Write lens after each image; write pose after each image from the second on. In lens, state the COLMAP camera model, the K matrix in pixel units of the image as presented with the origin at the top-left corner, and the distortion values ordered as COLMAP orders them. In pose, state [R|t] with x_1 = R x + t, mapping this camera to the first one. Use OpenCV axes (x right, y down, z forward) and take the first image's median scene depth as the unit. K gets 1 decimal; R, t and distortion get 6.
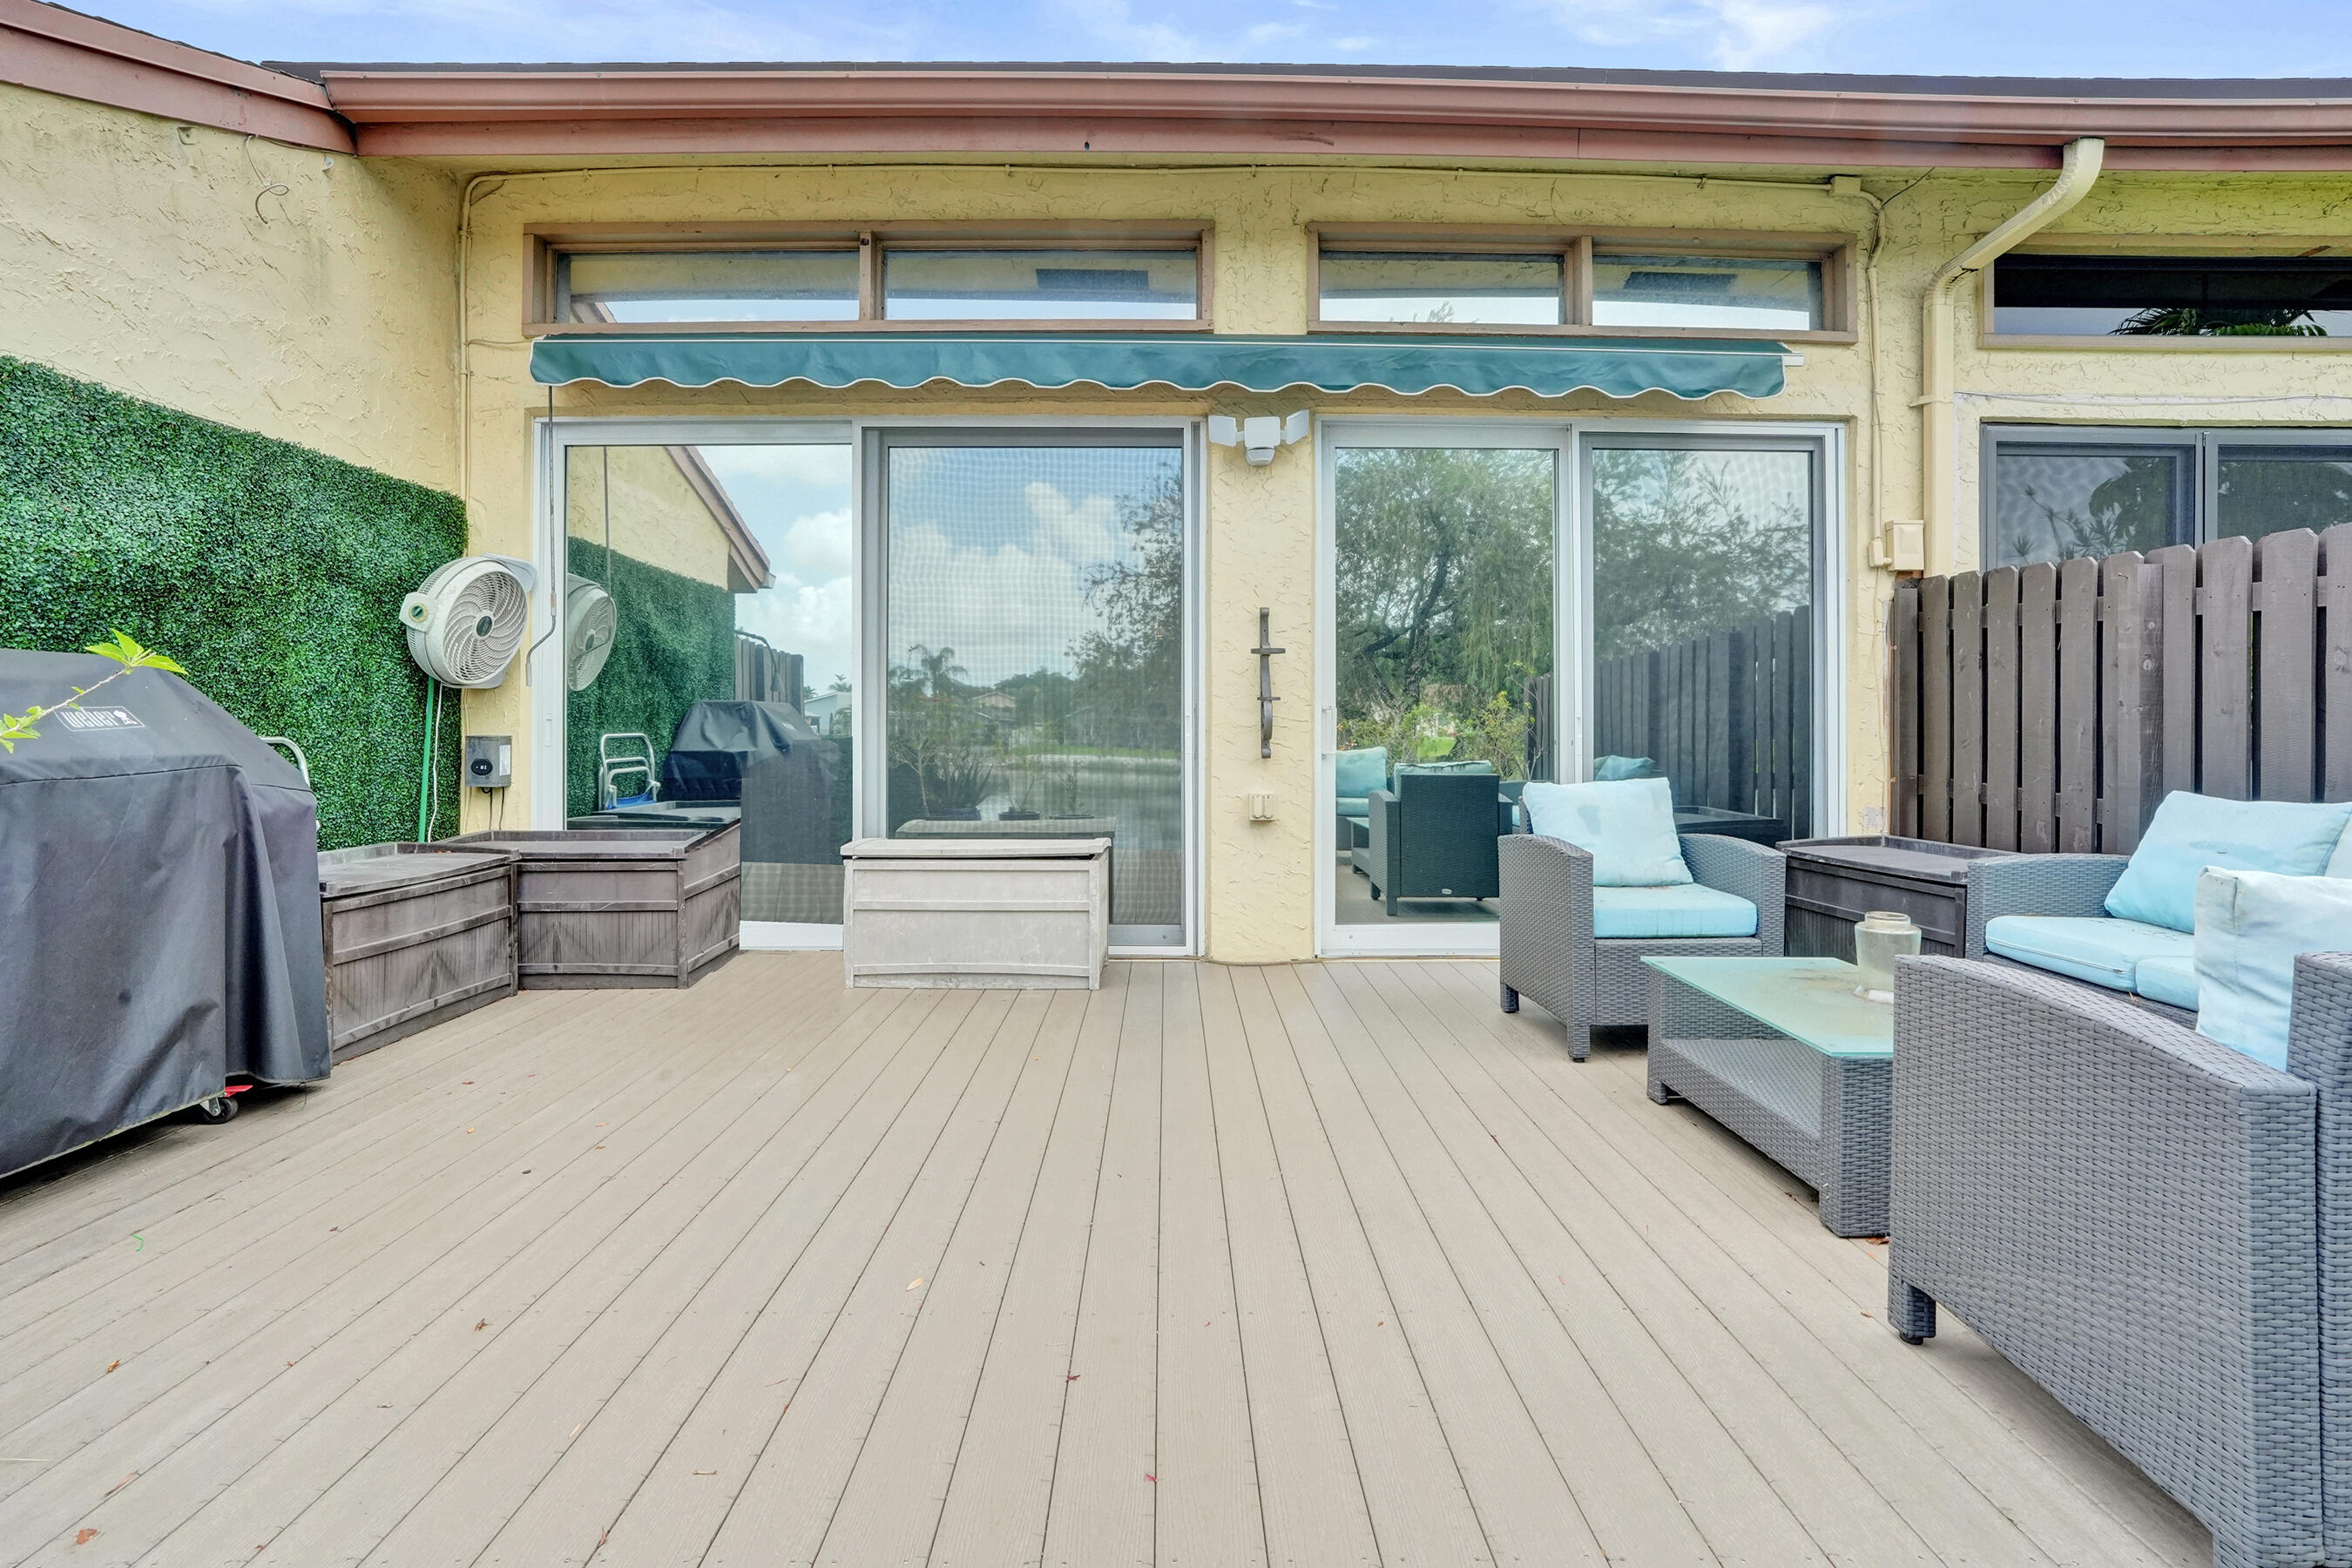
lens RADIAL K [[1125.0, 0, 1173.4], [0, 1125.0, 714.5], [0, 0, 1]] dist [-0.046823, 0.023777]
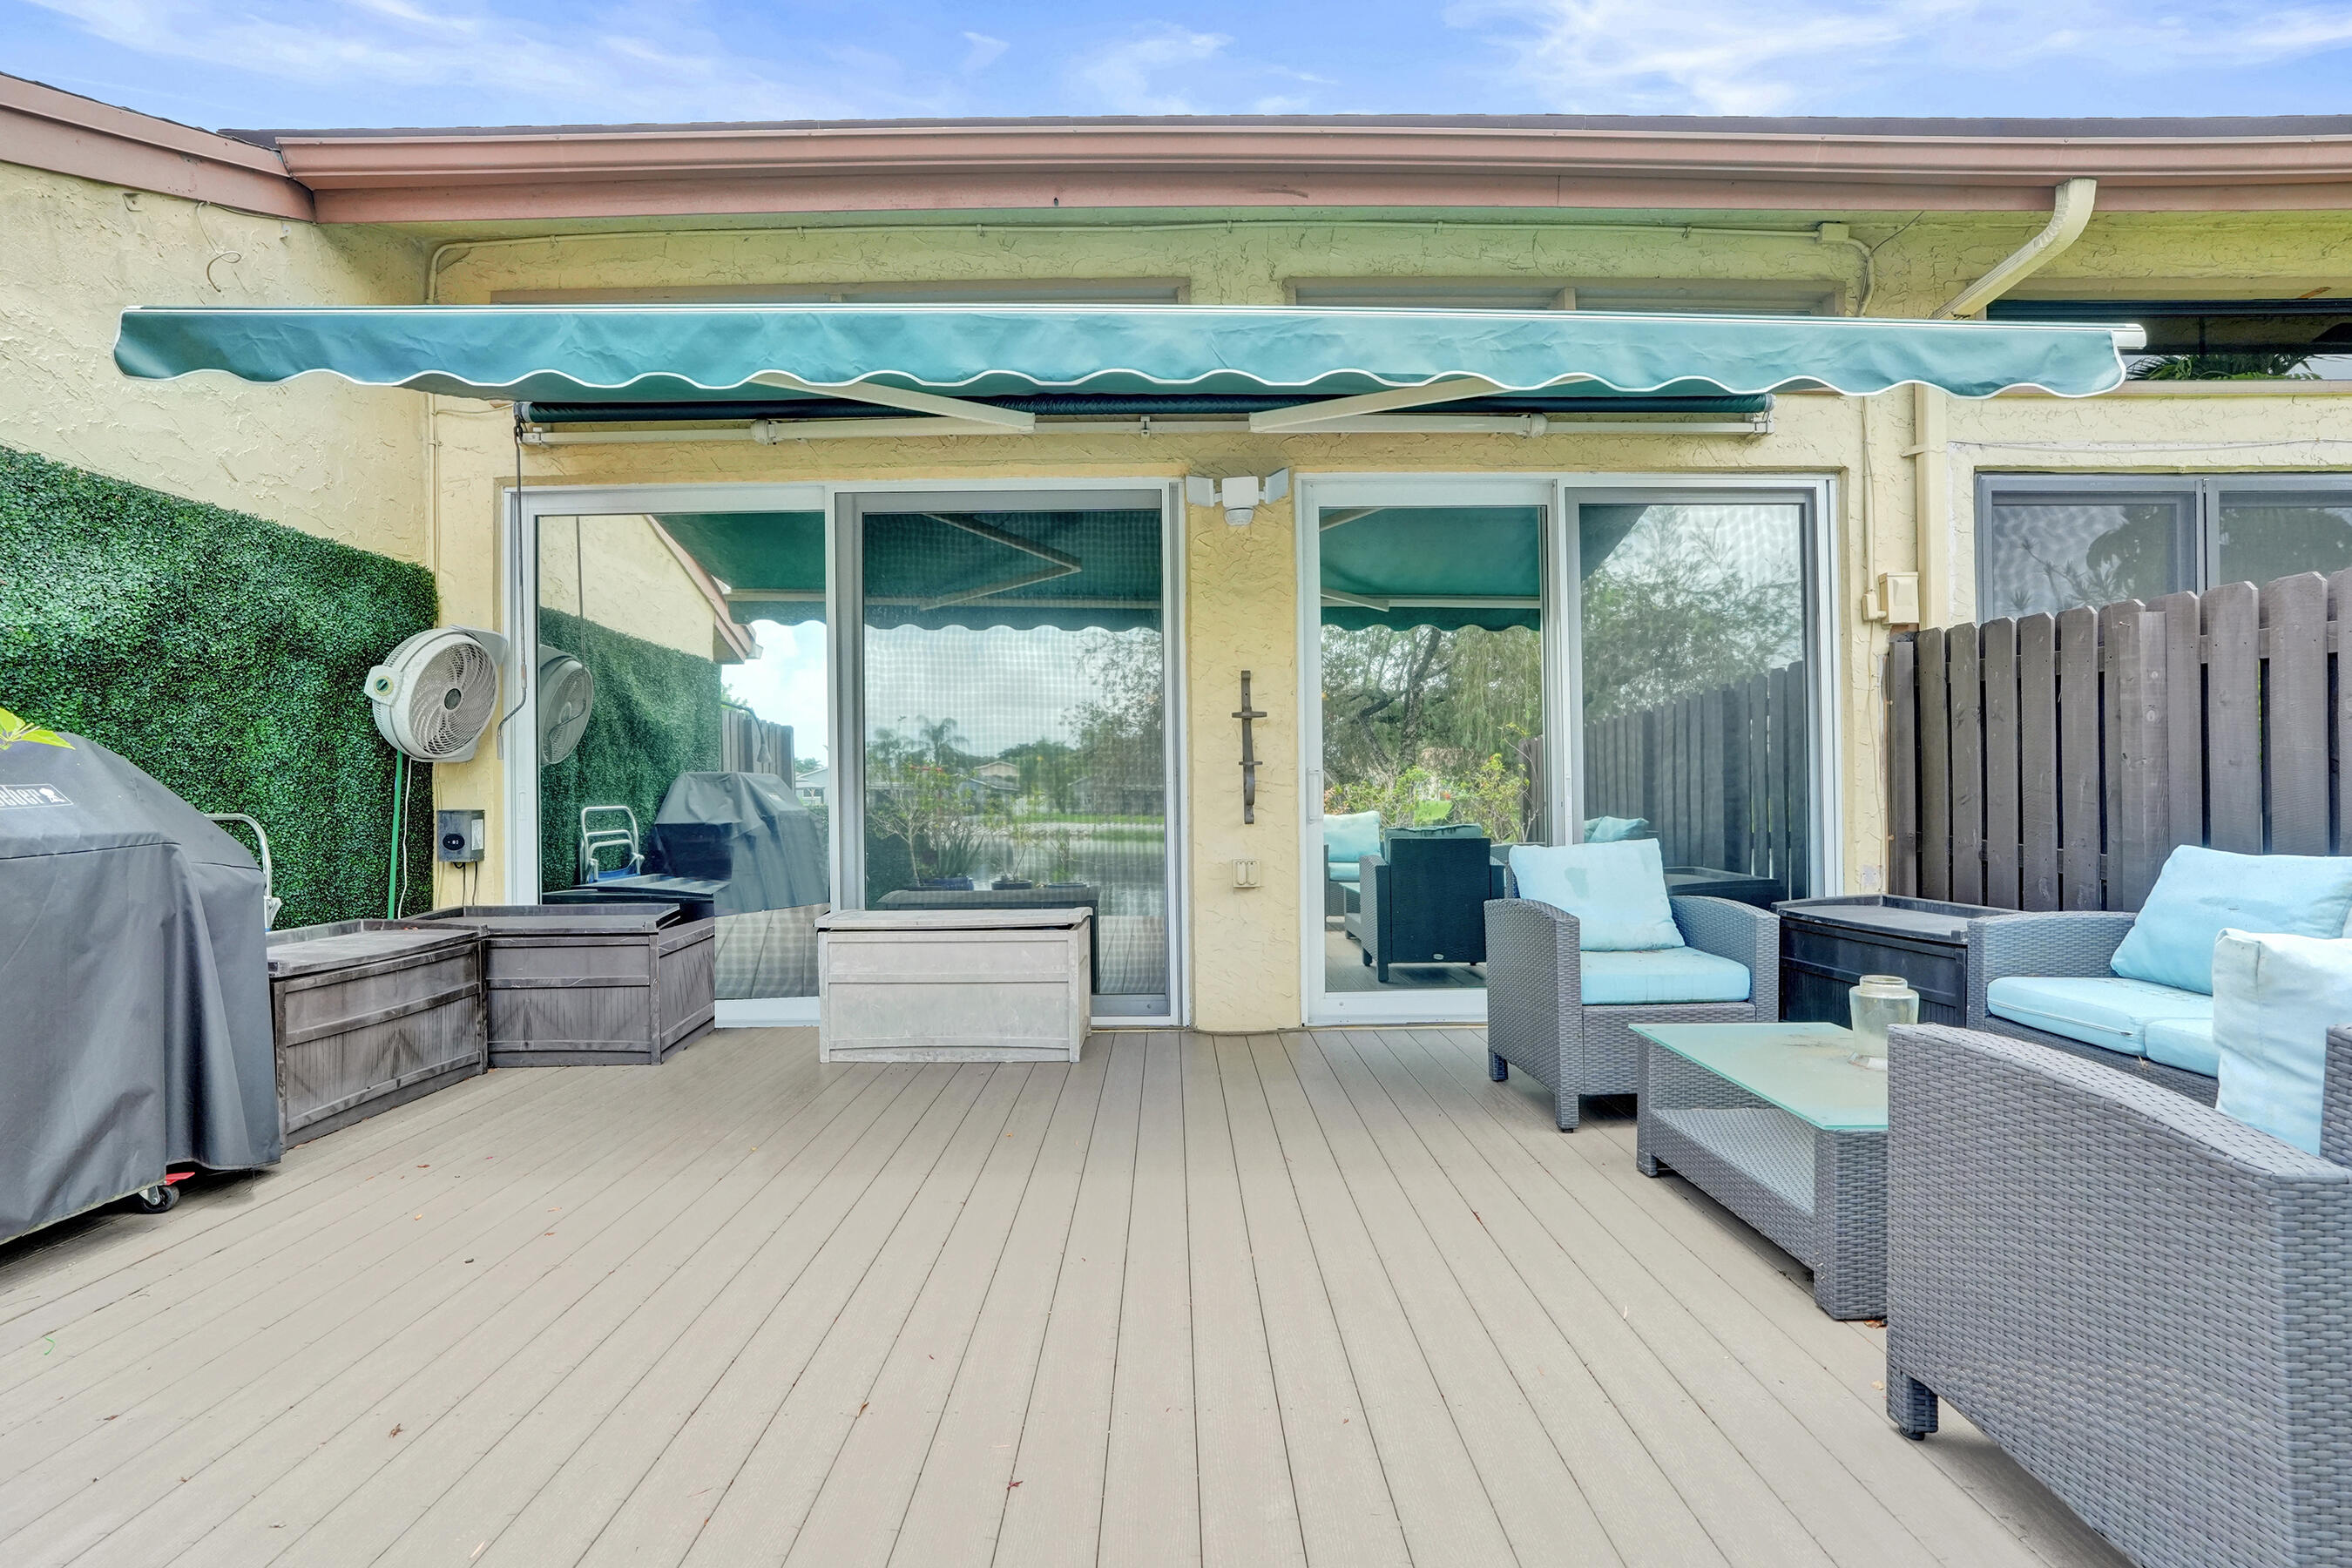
lens RADIAL K [[1117.9, 0, 1169.0], [0, 1117.9, 777.3], [0, 0, 1]] dist [-0.047342, 0.022319]
pose [[0.999902, -0.012378, -0.006592, 0.019972], [0.012352, 0.999916, -0.003983, 0.001629], [0.006641, 0.003901, 0.999970, 0.025184]]
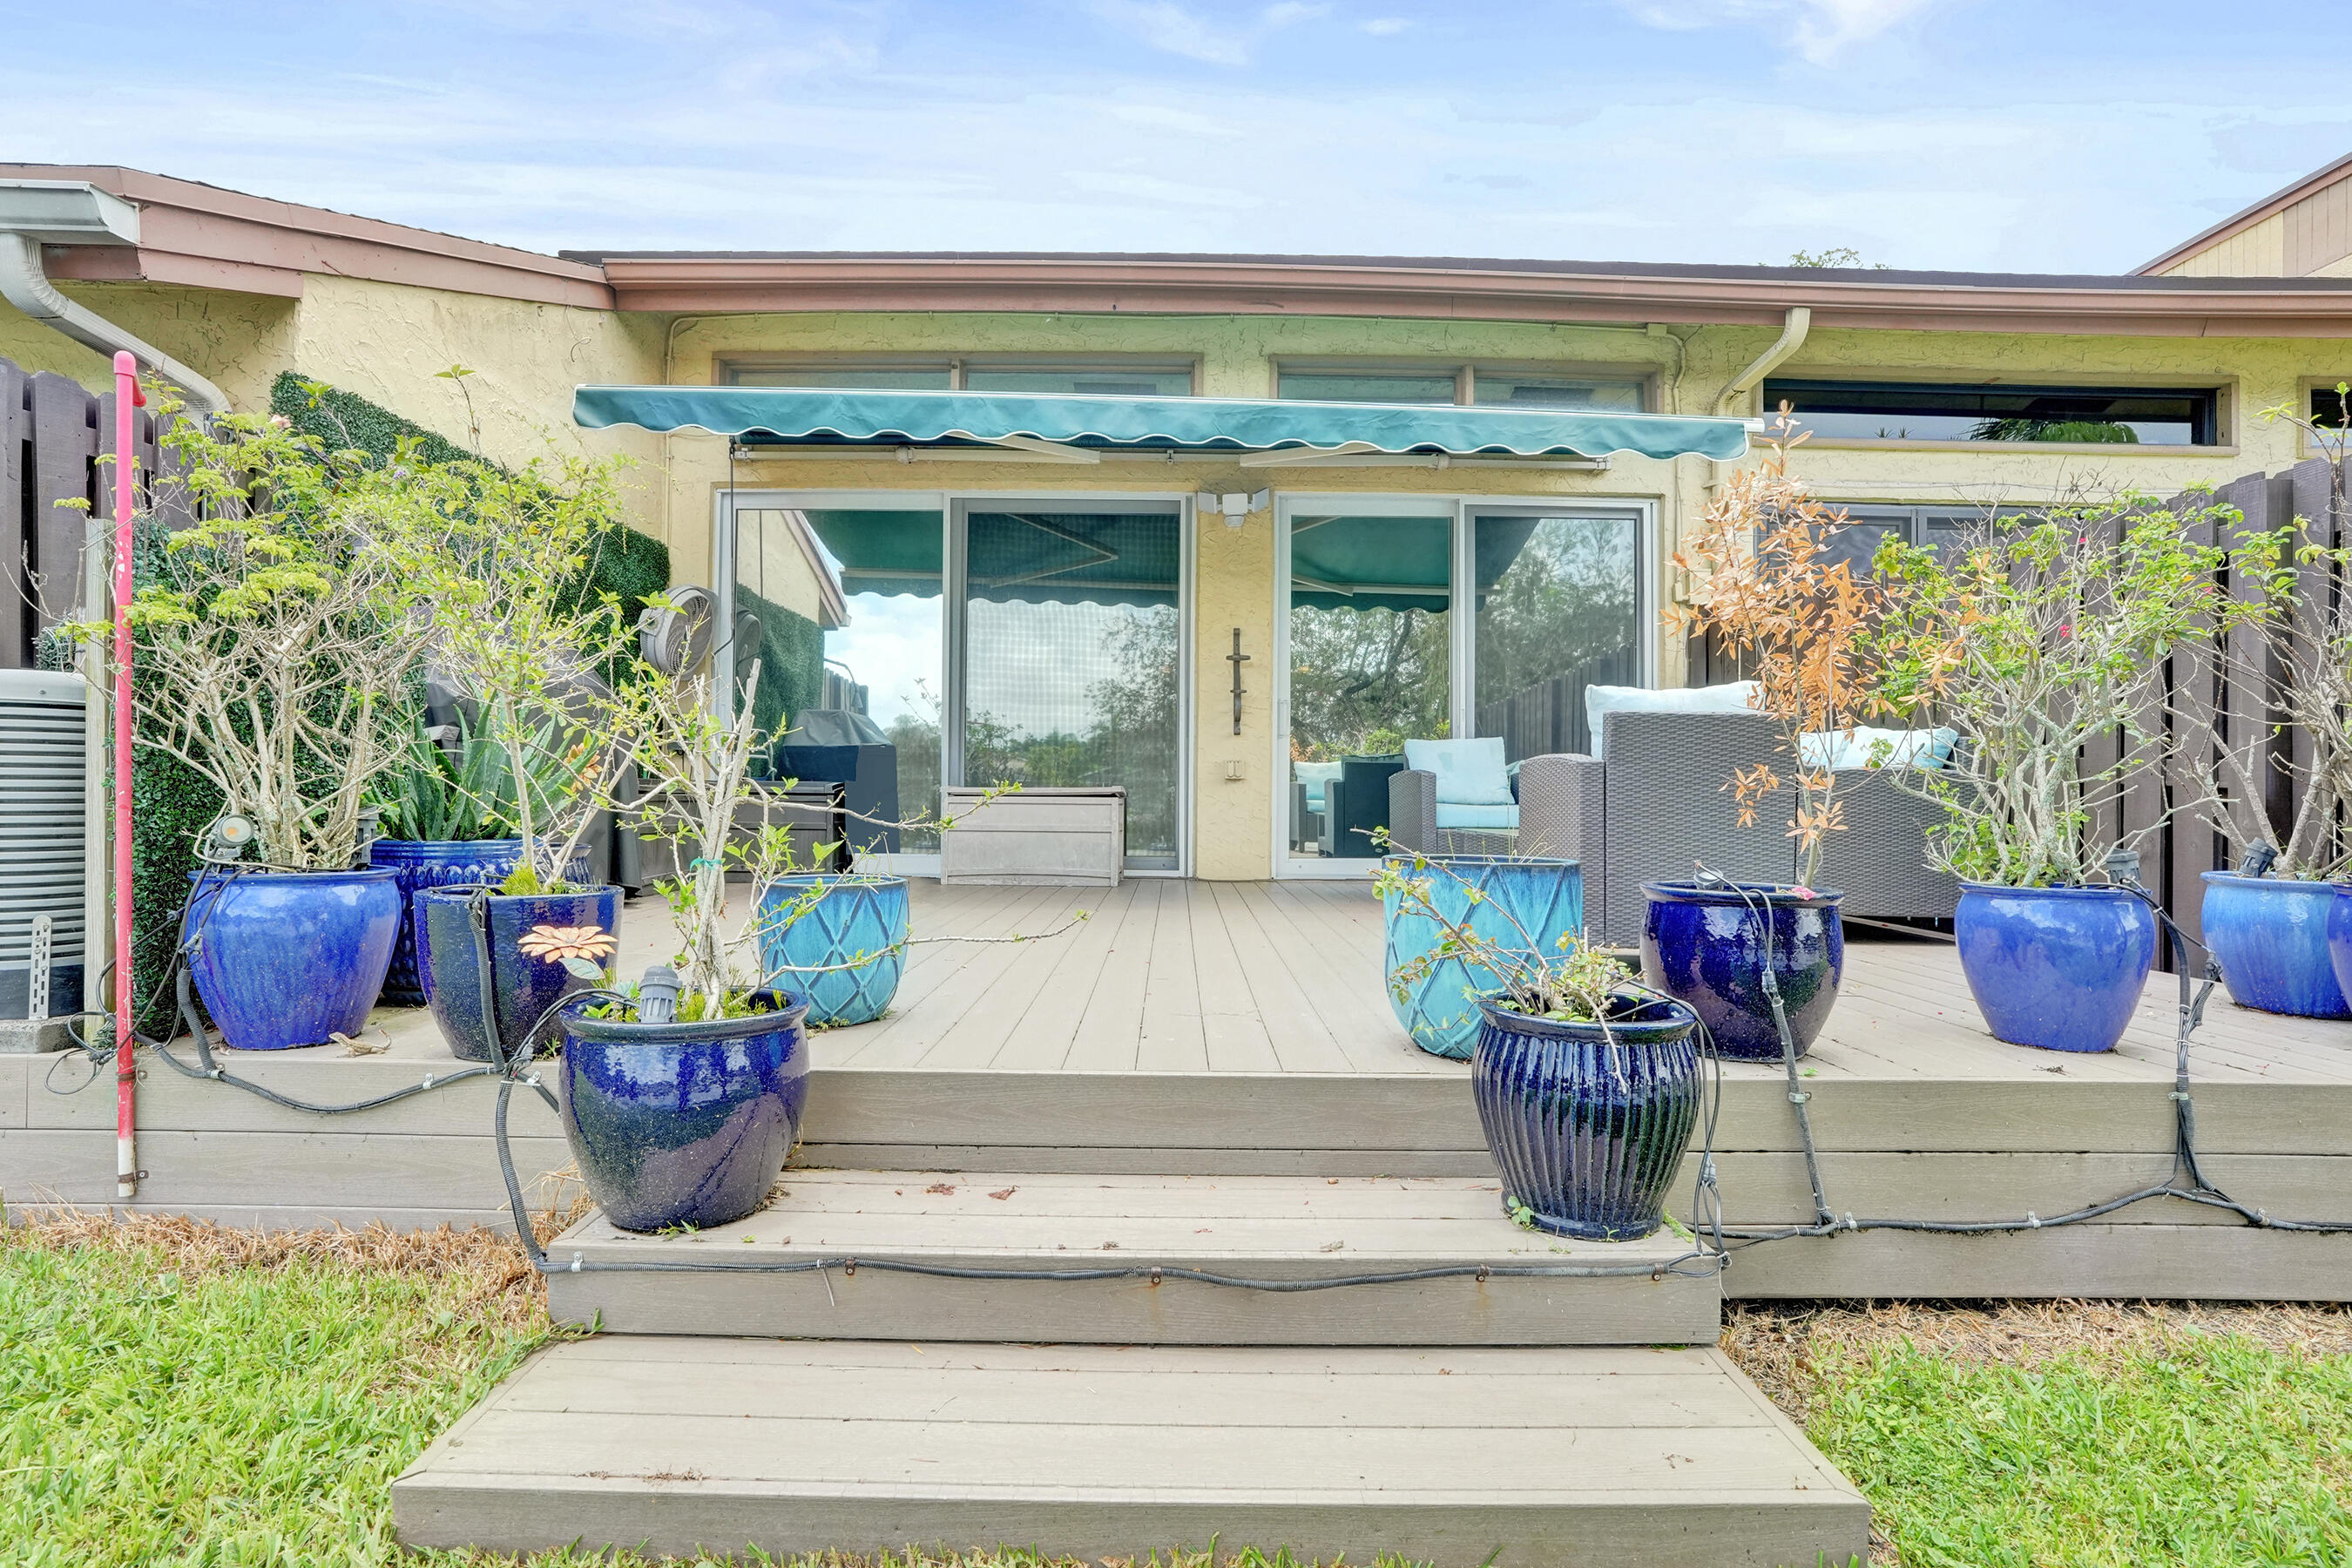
lens RADIAL K [[1110.9, 0, 1180.7], [0, 1110.9, 753.9], [0, 0, 1]] dist [-0.032504, 0.000466]
pose [[0.999971, 0.007214, -0.002398, 0.015829], [-0.007270, 0.999684, -0.024066, 0.098229], [0.002224, 0.024082, 0.999708, -0.392011]]
